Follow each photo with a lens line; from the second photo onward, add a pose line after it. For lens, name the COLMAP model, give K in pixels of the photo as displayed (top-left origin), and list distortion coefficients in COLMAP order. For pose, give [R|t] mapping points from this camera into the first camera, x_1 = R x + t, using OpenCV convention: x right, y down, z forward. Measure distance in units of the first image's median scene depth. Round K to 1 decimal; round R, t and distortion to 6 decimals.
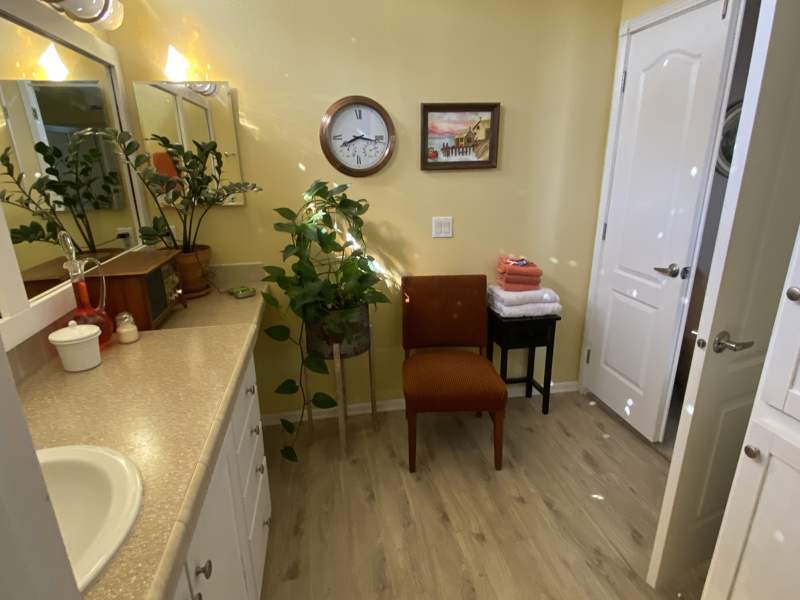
lens RADIAL K [[449.0, 0, 397.0], [0, 449.0, 301.6], [0, 0, 1]] dist [0.087220, -0.069043]
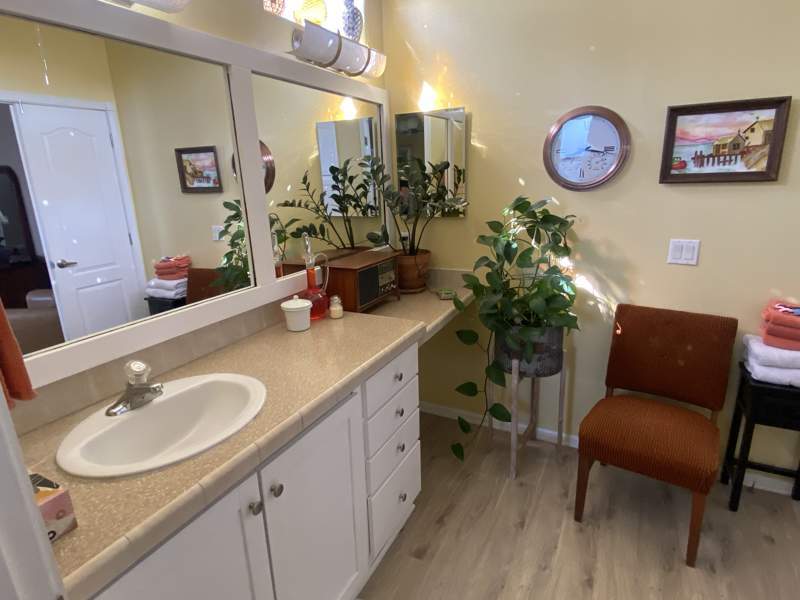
lens RADIAL K [[449.0, 0, 397.0], [0, 449.0, 301.6], [0, 0, 1]] dist [0.087220, -0.069043]
pose [[0.797897, 0.156038, -0.582248, 0.205551], [-0.165487, 0.985505, 0.037329, -0.024226], [0.579634, 0.066570, 0.812154, 0.030819]]
